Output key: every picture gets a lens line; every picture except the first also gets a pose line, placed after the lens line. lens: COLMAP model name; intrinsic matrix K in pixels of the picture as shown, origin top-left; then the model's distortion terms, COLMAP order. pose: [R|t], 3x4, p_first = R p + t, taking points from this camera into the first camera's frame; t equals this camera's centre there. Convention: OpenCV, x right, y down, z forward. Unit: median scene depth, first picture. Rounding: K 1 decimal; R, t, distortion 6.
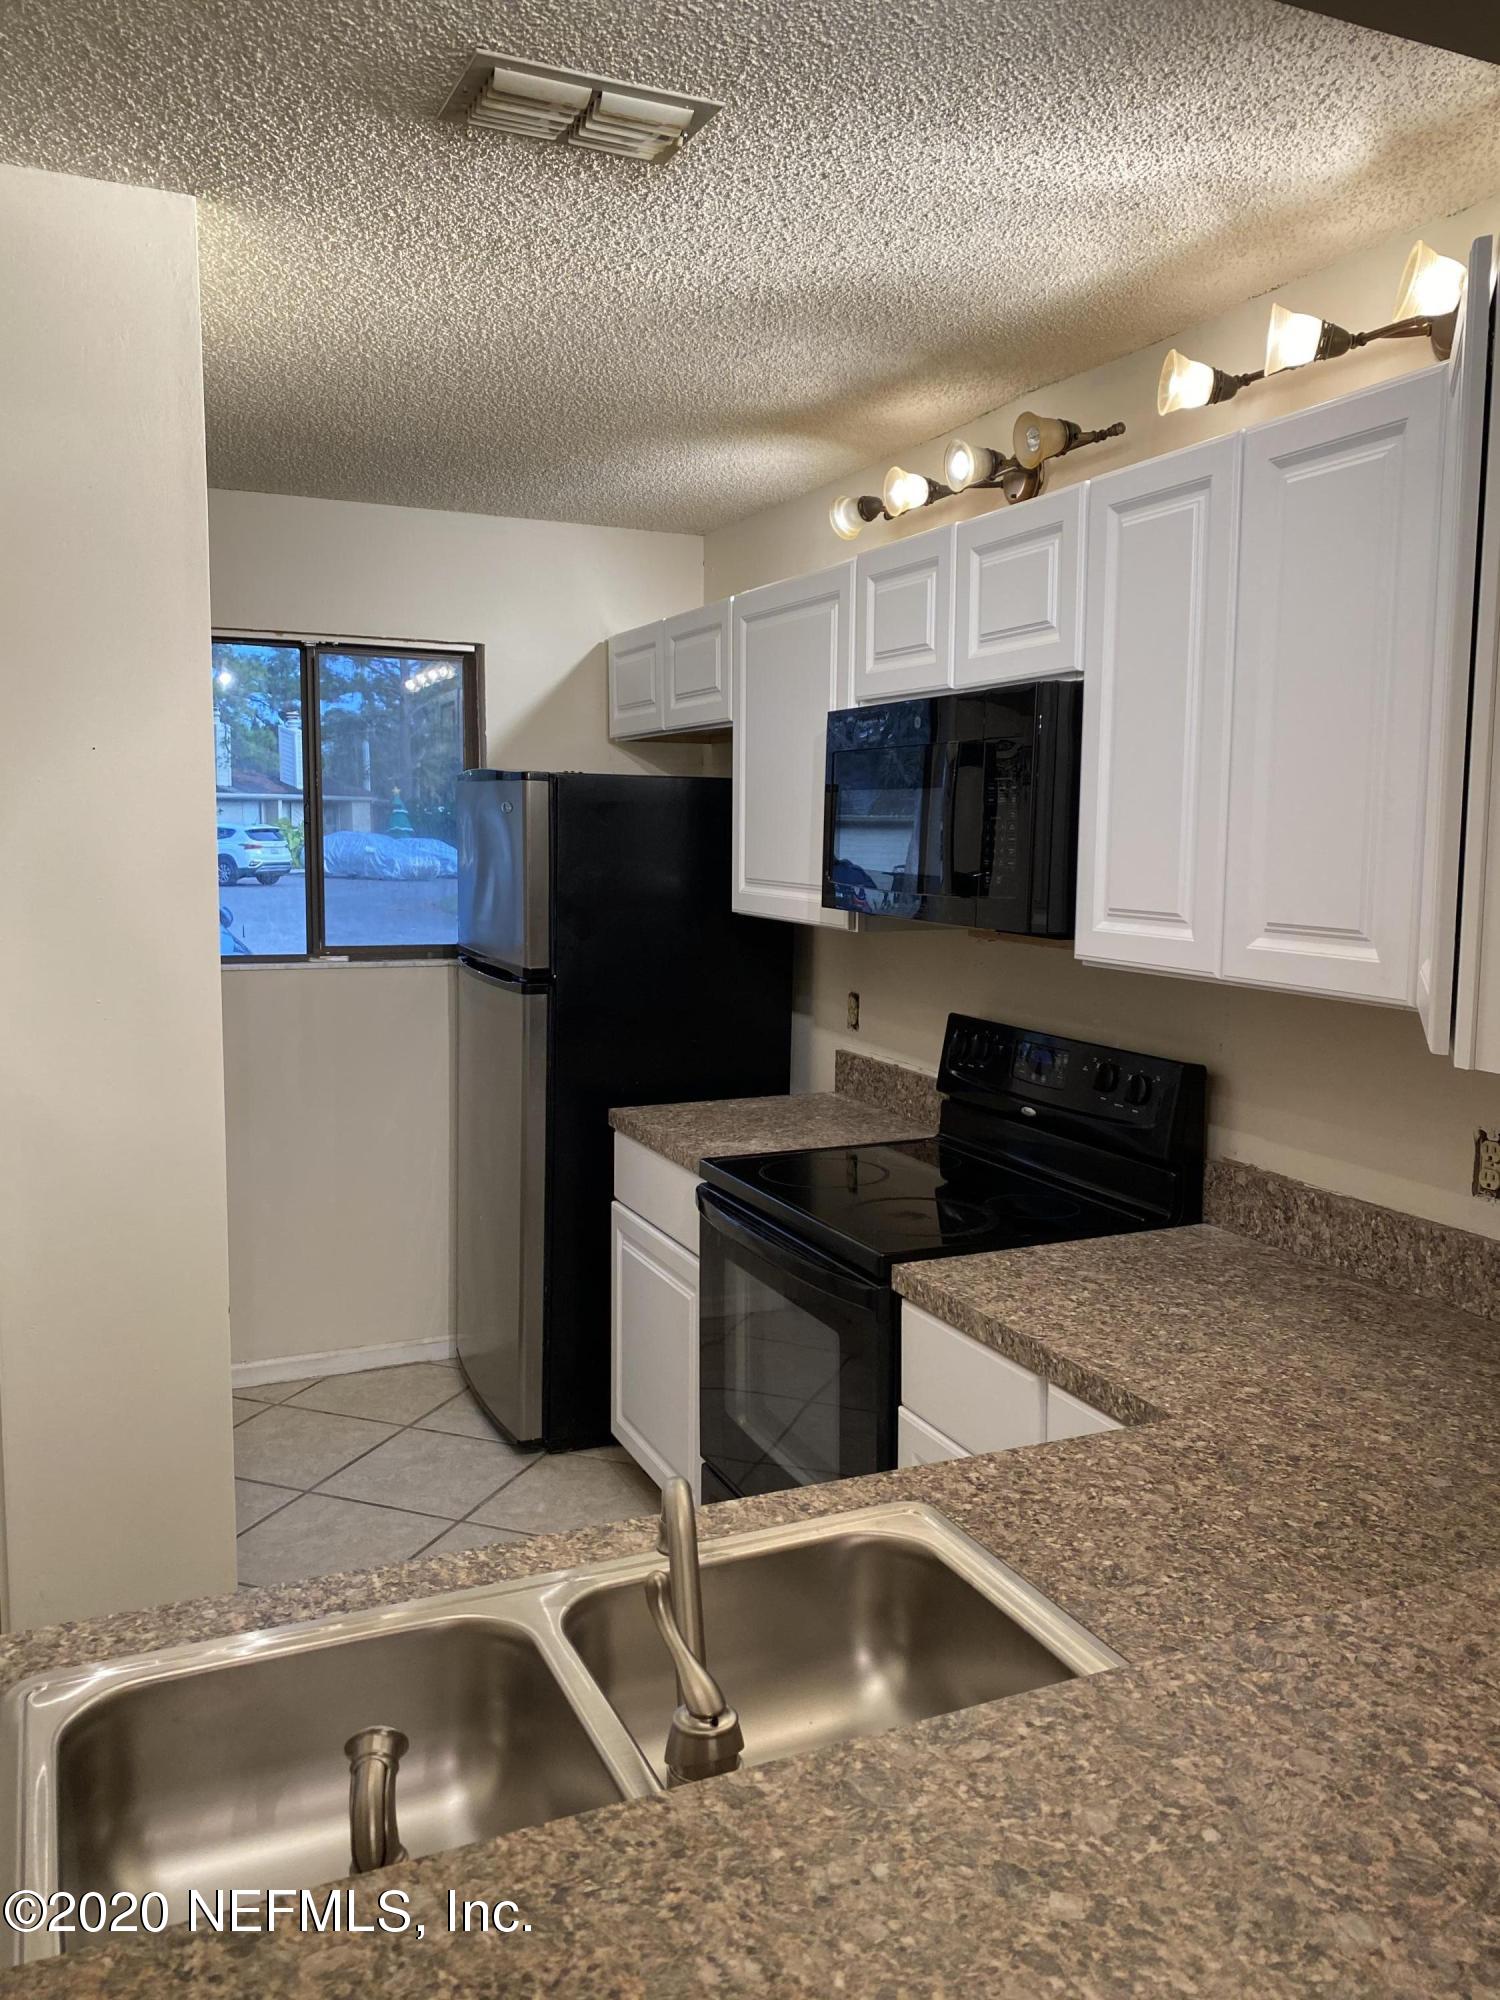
lens RADIAL K [[1530.9, 0, 735.7], [0, 1530.9, 989.2], [0, 0, 1]] dist [0.029165, -0.027780]
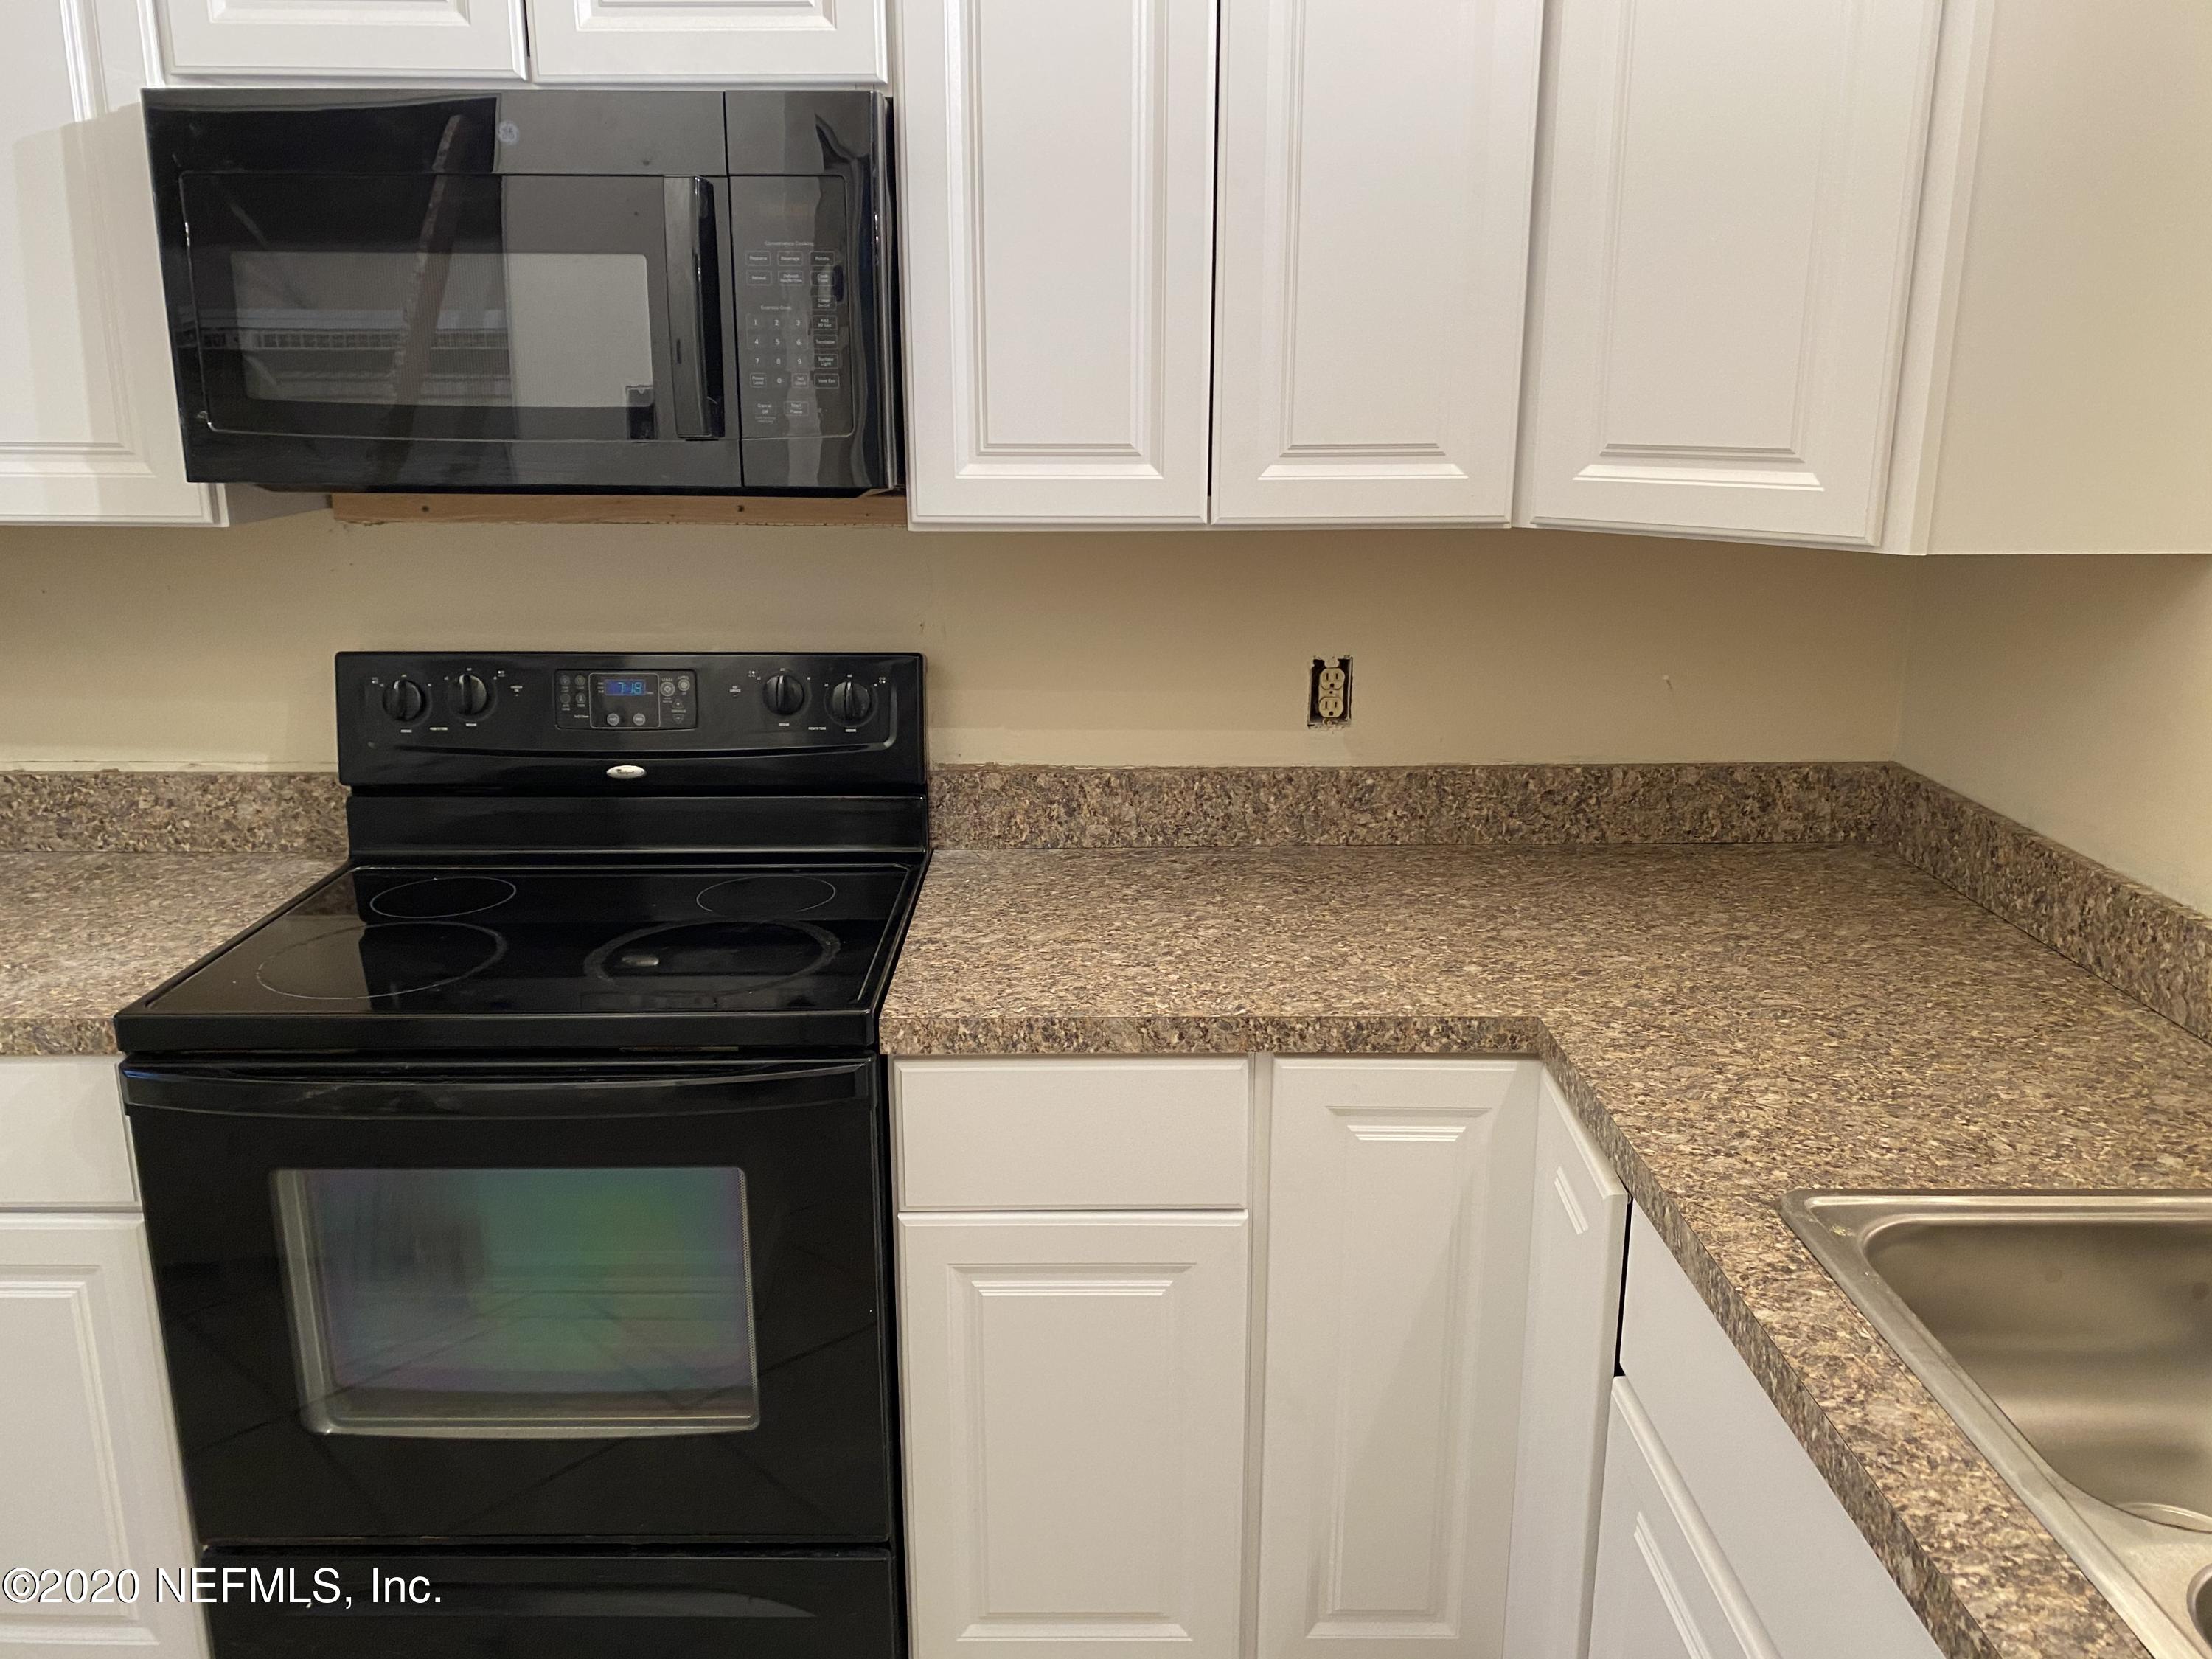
lens RADIAL K [[1693.2, 0, 1092.2], [0, 1693.2, 821.9], [0, 0, 1]] dist [0.029165, -0.027780]
pose [[0.402150, -0.238166, 0.884054, -0.522711], [0.102353, 0.971216, 0.215088, -0.050513], [-0.909835, 0.003988, 0.414952, 0.676707]]
